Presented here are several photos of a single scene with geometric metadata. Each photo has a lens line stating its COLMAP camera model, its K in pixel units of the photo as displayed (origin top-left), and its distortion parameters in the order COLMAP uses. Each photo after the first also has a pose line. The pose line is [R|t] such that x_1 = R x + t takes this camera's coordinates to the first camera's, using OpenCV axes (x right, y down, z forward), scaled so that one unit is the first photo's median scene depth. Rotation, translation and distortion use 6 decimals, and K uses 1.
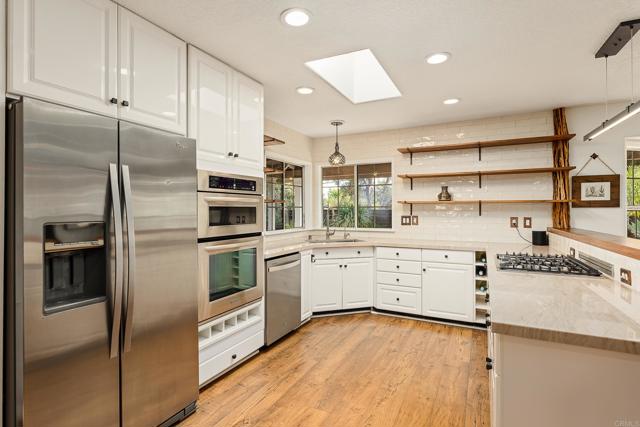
lens RADIAL K [[311.9, 0, 319.7], [0, 311.9, 210.8], [0, 0, 1]] dist [-0.012872, 0.000355]
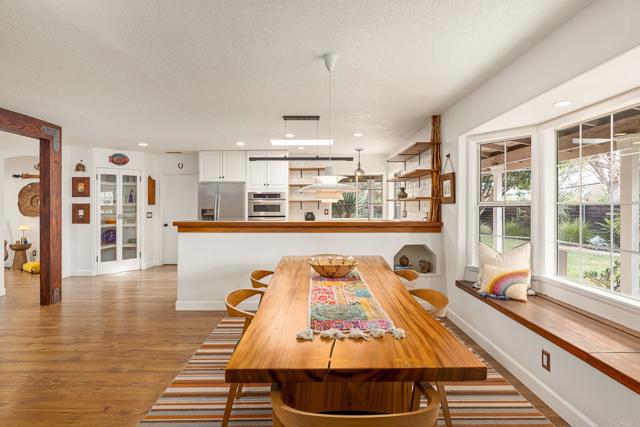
lens RADIAL K [[336.4, 0, 314.5], [0, 336.4, 204.4], [0, 0, 1]] dist [0.010777, 0.001272]
pose [[0.461124, -0.004994, -0.887322, 1.633359], [-0.003069, 0.999969, -0.007223, 0.001614], [0.887330, 0.006054, 0.461094, 0.043573]]
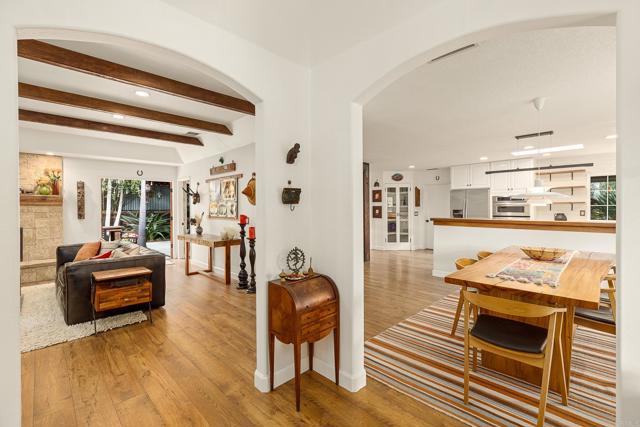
lens RADIAL K [[285.2, 0, 318.1], [0, 285.2, 207.5], [0, 0, 1]] dist [0.004057, -0.001034]
pose [[-0.304427, 0.001623, -0.952534, 2.020247], [-0.000227, 0.999998, 0.001776, -0.003740], [0.952536, 0.000757, -0.304426, 0.040961]]
